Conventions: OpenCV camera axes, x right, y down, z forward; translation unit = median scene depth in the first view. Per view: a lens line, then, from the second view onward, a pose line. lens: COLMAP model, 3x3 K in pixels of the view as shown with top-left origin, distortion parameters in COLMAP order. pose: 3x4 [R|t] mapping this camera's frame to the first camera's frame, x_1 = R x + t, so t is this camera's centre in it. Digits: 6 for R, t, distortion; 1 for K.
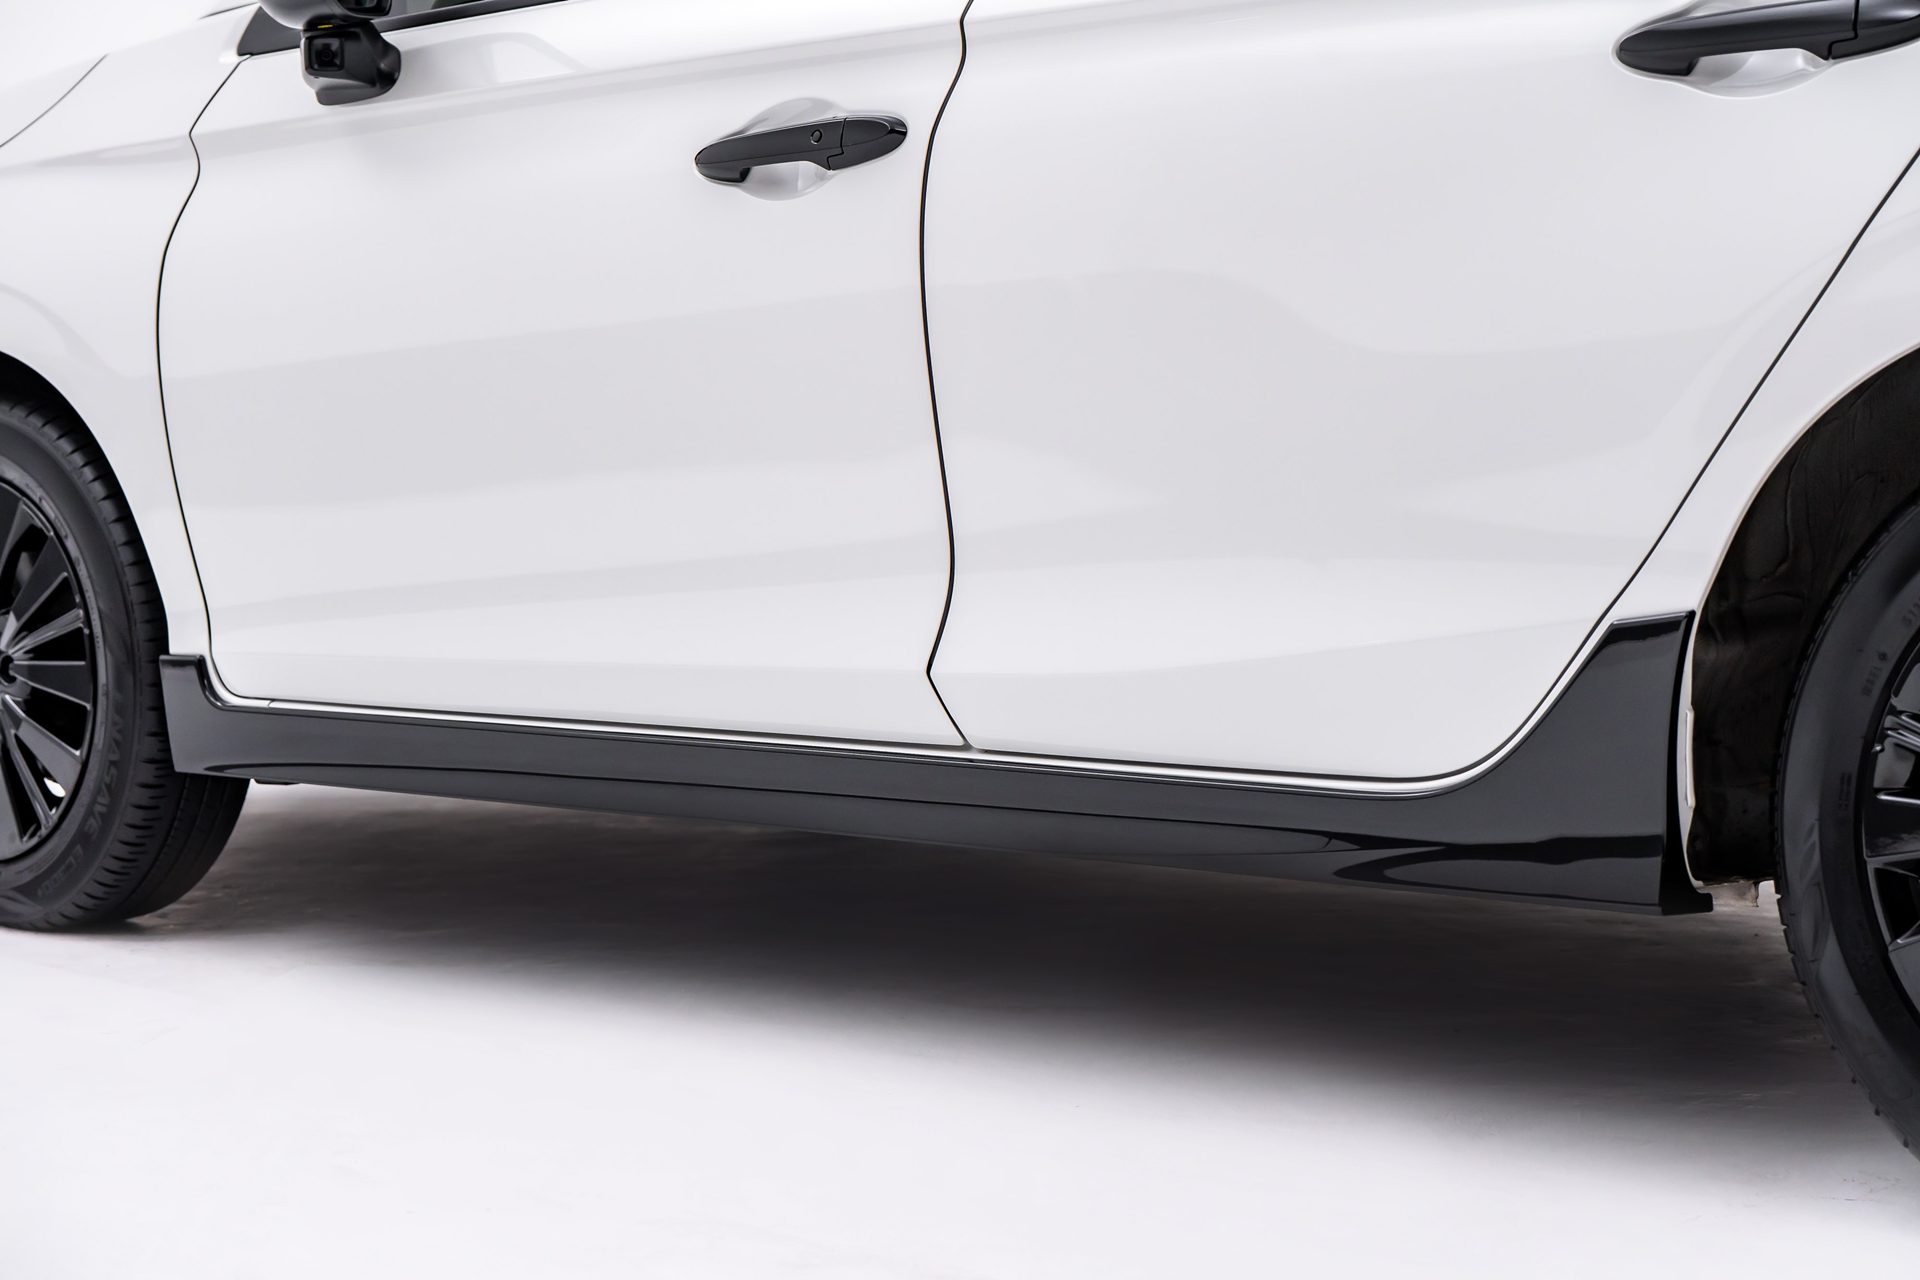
lens RADIAL K [[3873.6, 0, 958.6], [0, 3873.6, 641.0], [0, 0, 1]] dist [0.005377, 0.000000]
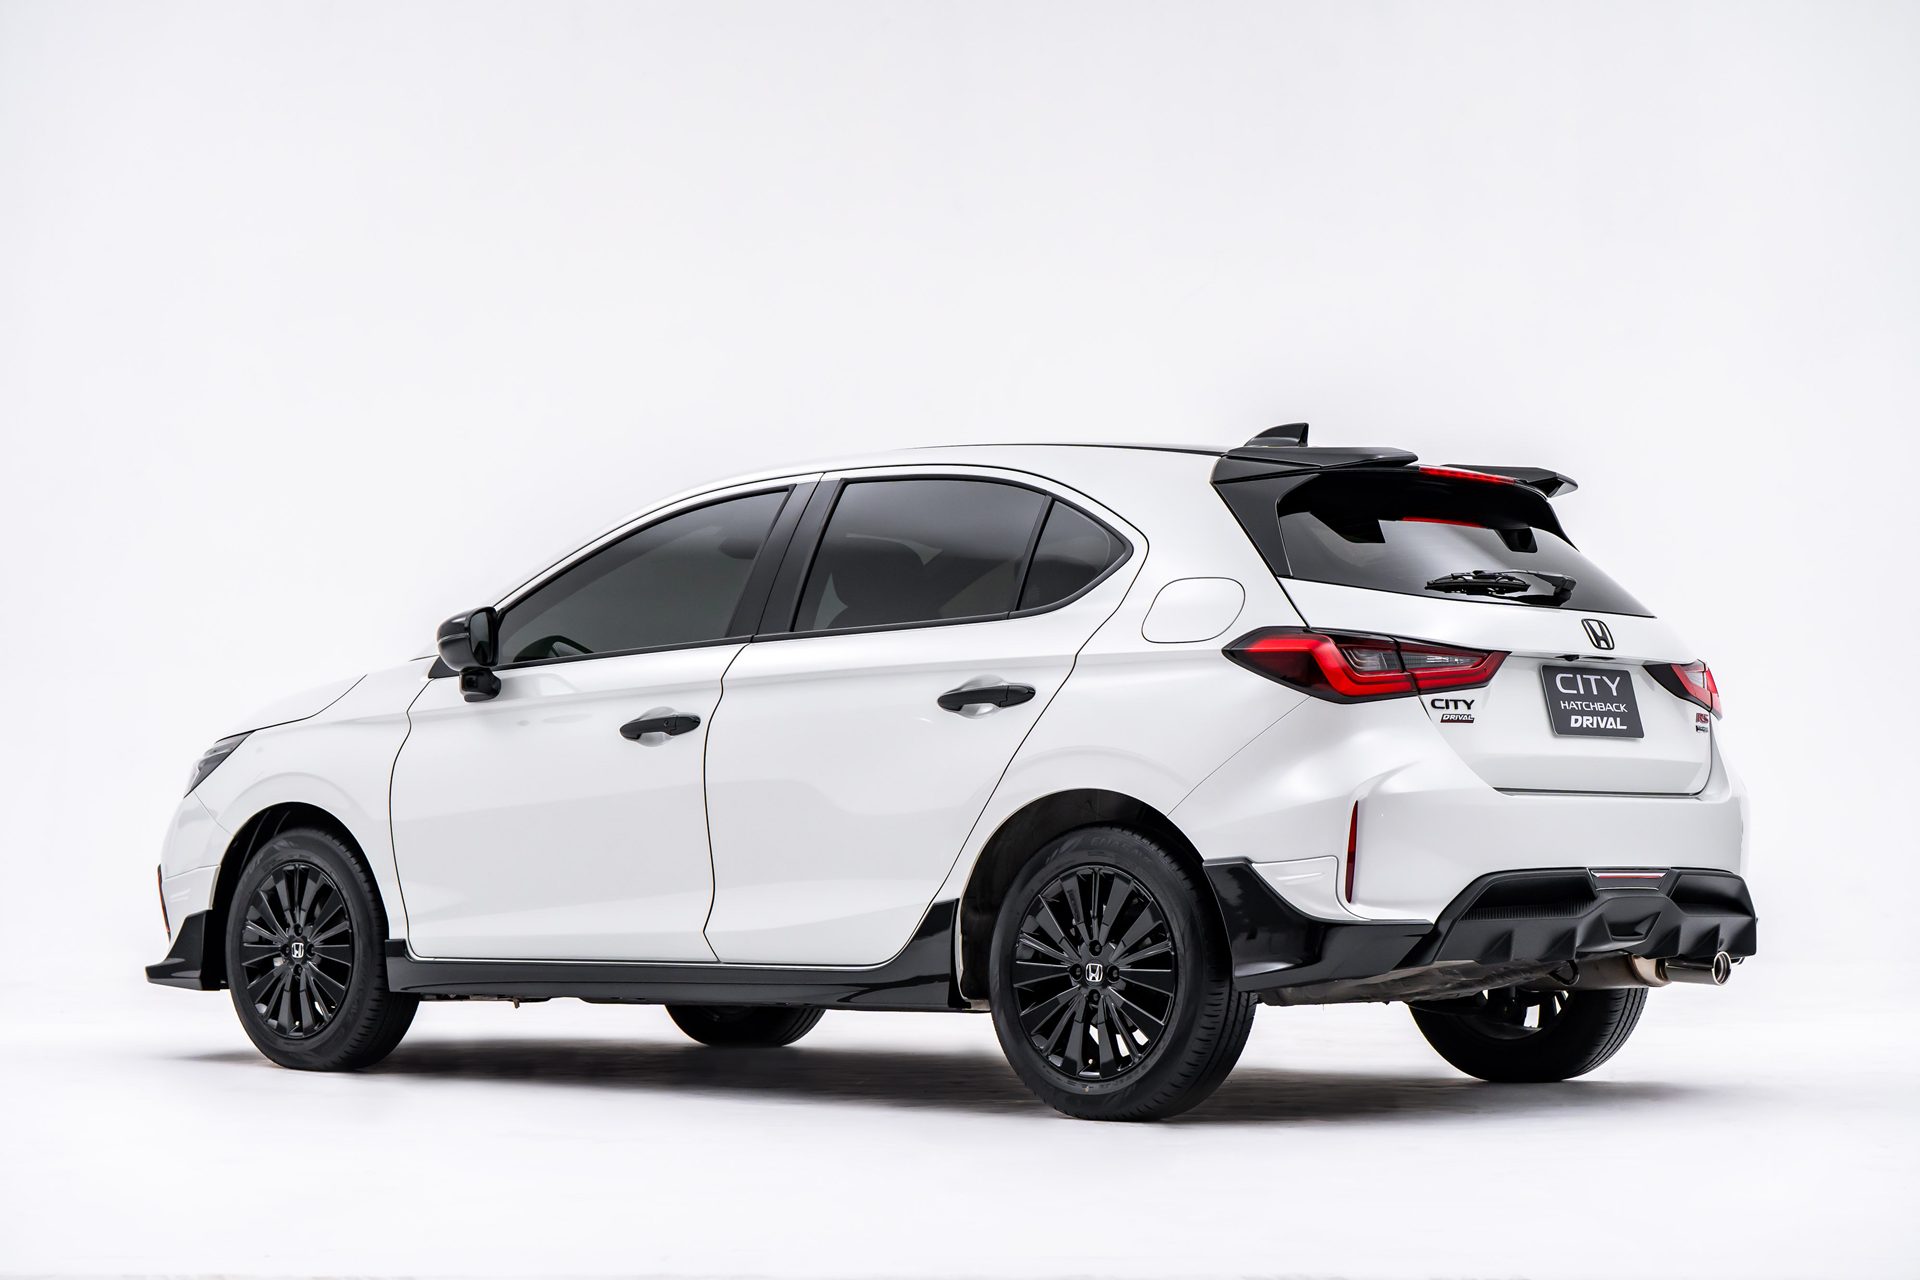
lens RADIAL K [[3873.6, 0, 959.9], [0, 3873.6, 641.8], [0, 0, 1]] dist [0.005377, 0.000000]
pose [[0.999883, 0.014196, -0.005754, 0.148489], [-0.014827, 0.991289, -0.130866, 0.129116], [0.003846, 0.130936, 0.991383, -1.337868]]
